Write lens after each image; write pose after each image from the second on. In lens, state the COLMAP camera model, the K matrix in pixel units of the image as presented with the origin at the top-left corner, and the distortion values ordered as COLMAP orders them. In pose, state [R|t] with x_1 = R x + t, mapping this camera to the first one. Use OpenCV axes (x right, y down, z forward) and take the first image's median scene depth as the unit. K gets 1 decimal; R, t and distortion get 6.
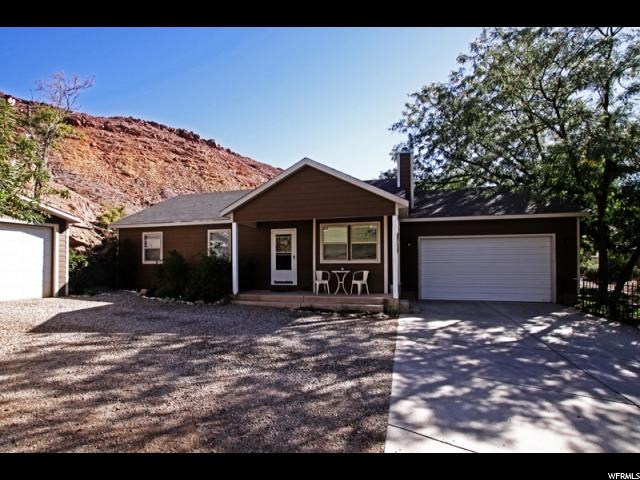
lens RADIAL K [[311.9, 0, 309.3], [0, 311.9, 255.0], [0, 0, 1]] dist [-0.024933, 0.000169]
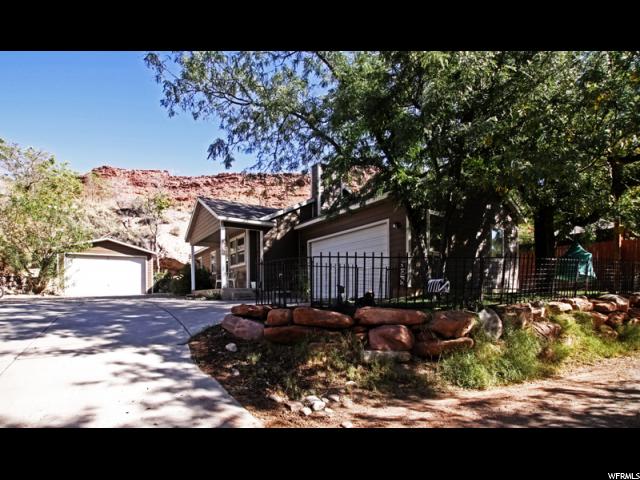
lens RADIAL K [[310.6, 0, 302.8], [0, 310.6, 302.2], [0, 0, 1]] dist [-0.023930, -0.000594]
pose [[0.753451, 0.014413, -0.657346, 1.138707], [0.017512, 0.998965, 0.041976, 0.119849], [0.657271, -0.043139, 0.752419, 0.181561]]
